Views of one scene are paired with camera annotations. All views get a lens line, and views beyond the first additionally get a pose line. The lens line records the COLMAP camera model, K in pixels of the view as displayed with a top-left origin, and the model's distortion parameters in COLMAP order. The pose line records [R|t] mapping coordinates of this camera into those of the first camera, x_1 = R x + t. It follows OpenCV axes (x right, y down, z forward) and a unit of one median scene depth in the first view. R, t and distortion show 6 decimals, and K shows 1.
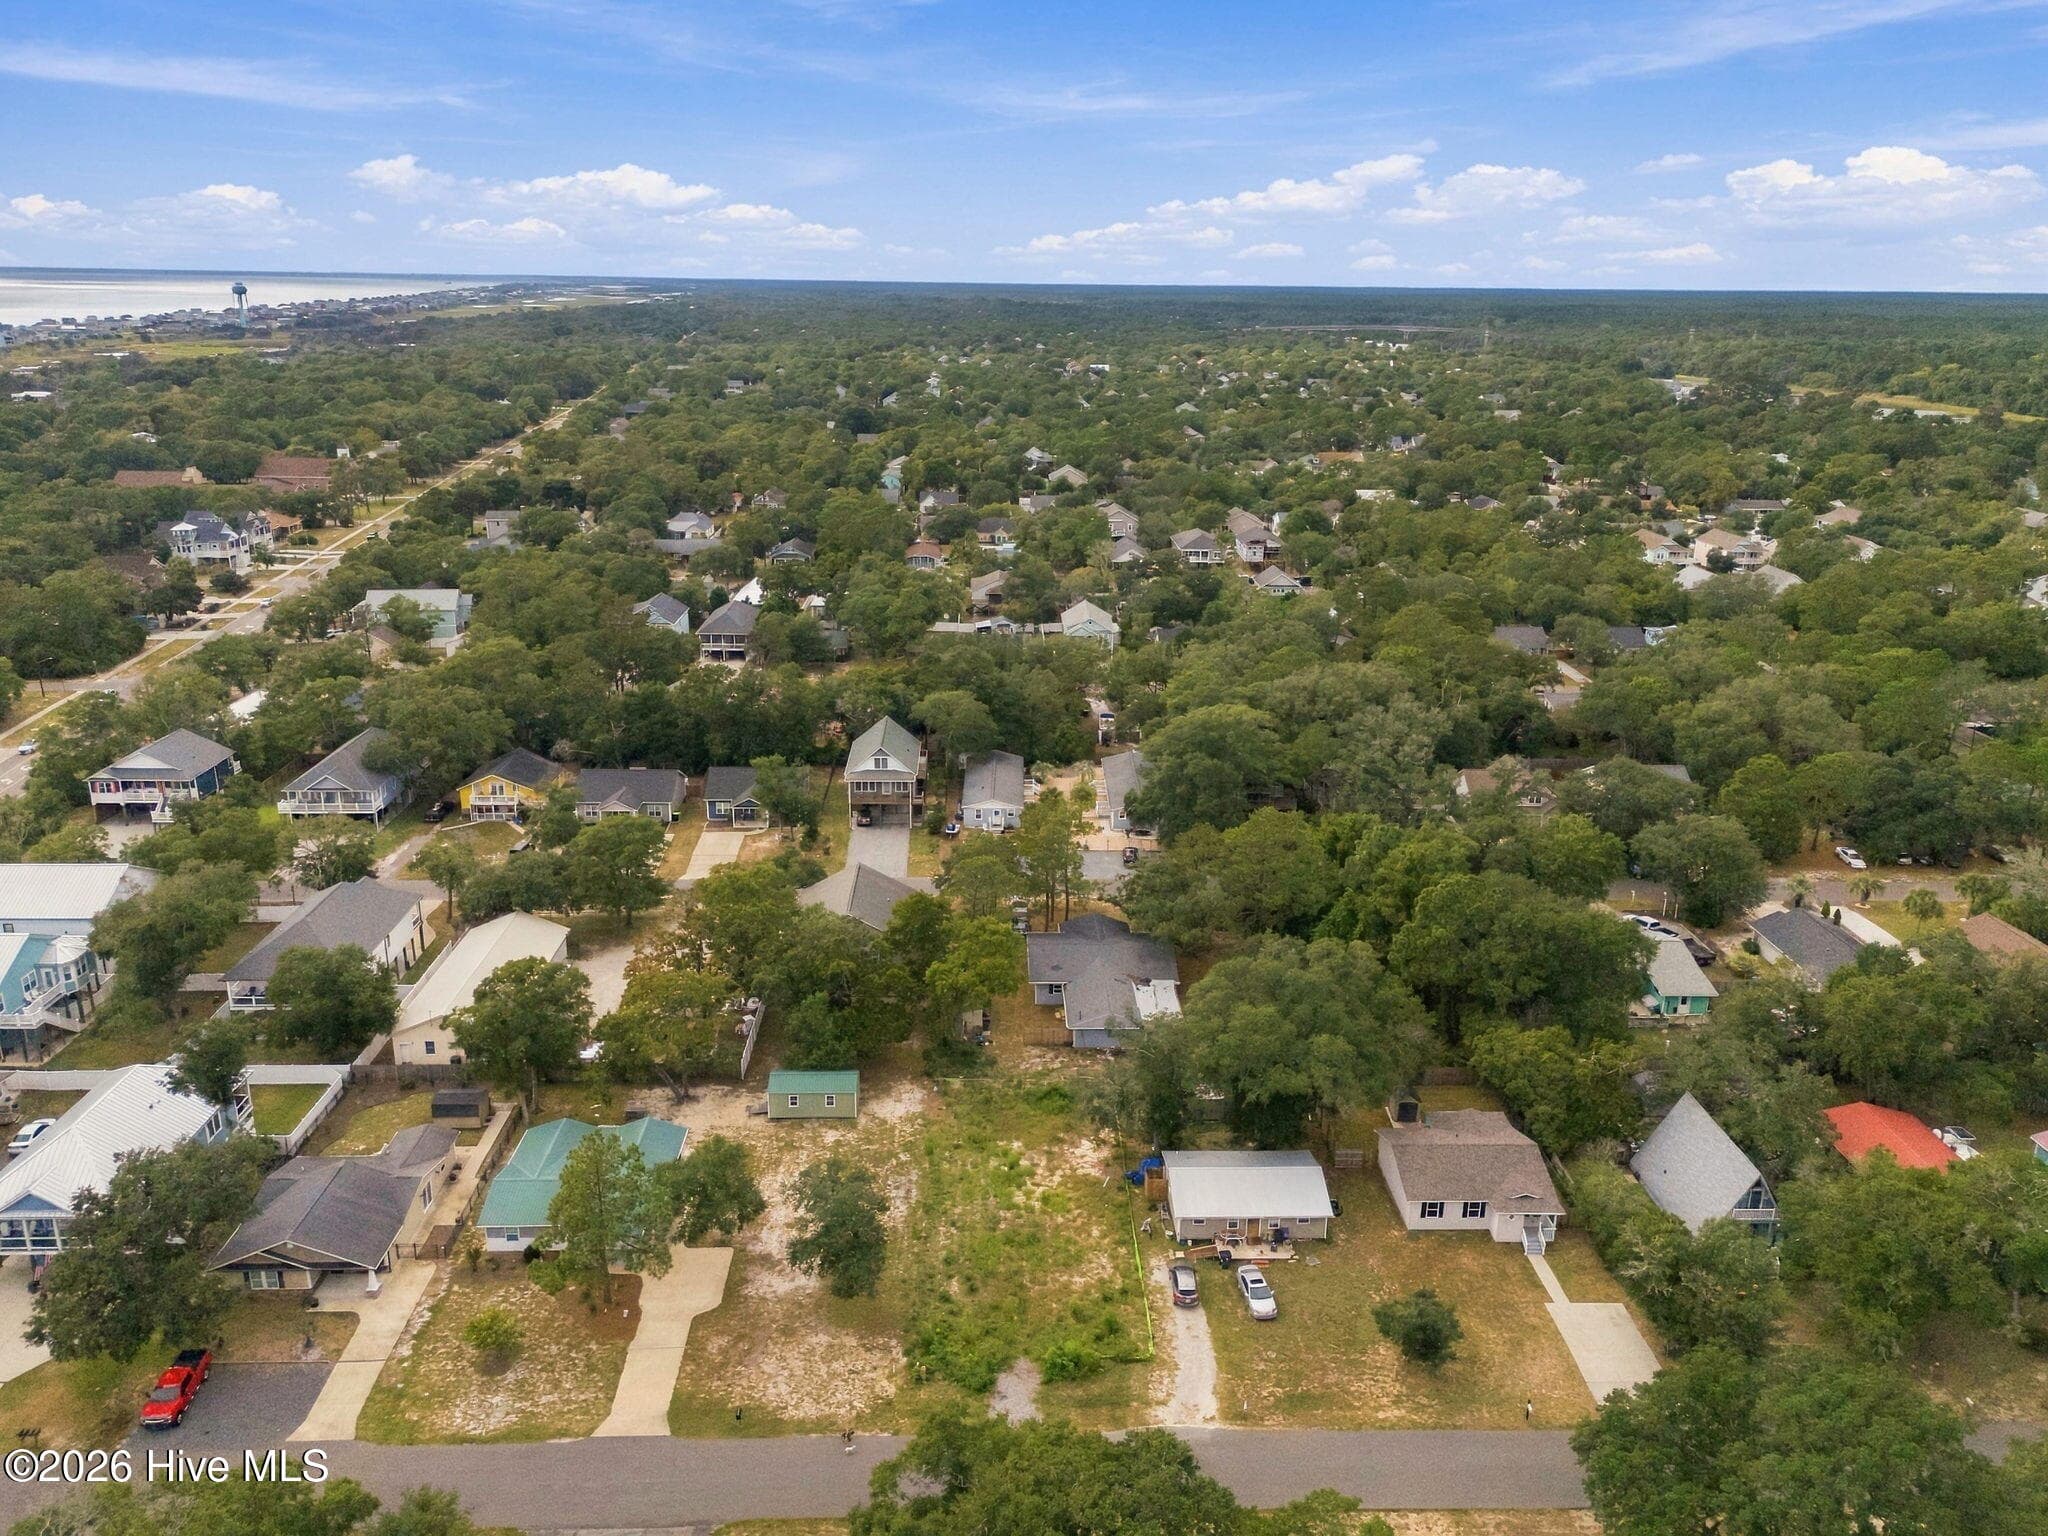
lens RADIAL K [[1447.5, 0, 1024.0], [0, 1447.5, 768.0], [0, 0, 1]] dist [0.031941, -0.023103]
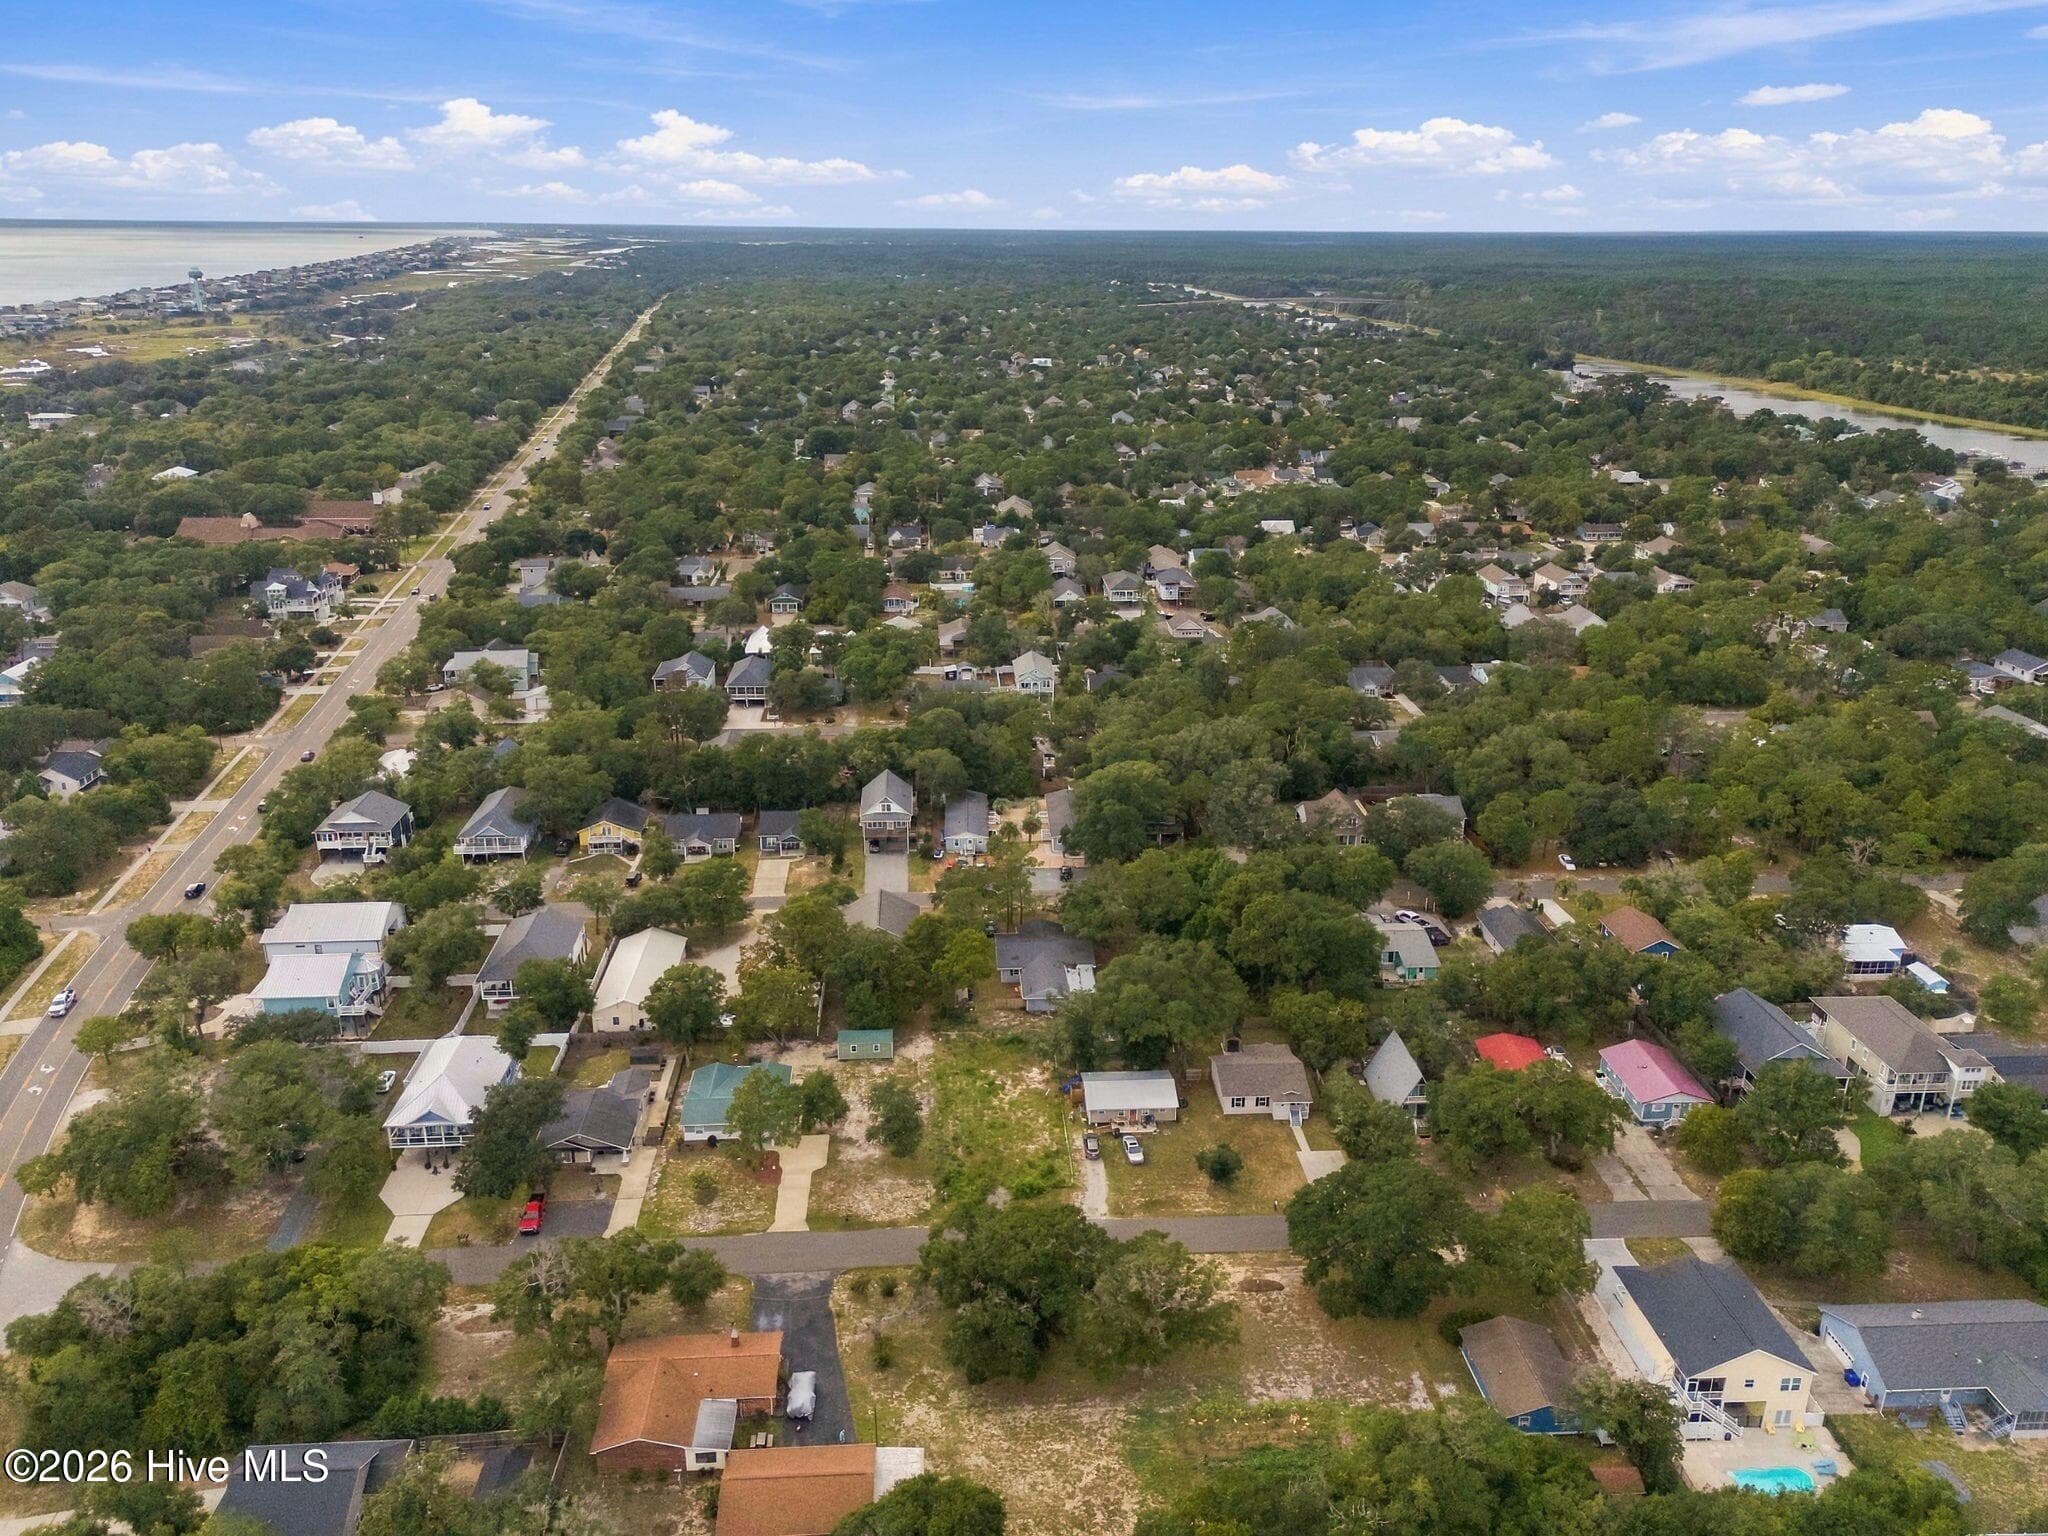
lens RADIAL K [[1447.5, 0, 1024.0], [0, 1447.5, 768.0], [0, 0, 1]] dist [0.031941, -0.023103]
pose [[0.999283, -0.018325, 0.033129, -0.013230], [0.017130, 0.999205, 0.036009, -0.104759], [-0.033762, -0.035416, 0.998802, -0.462179]]
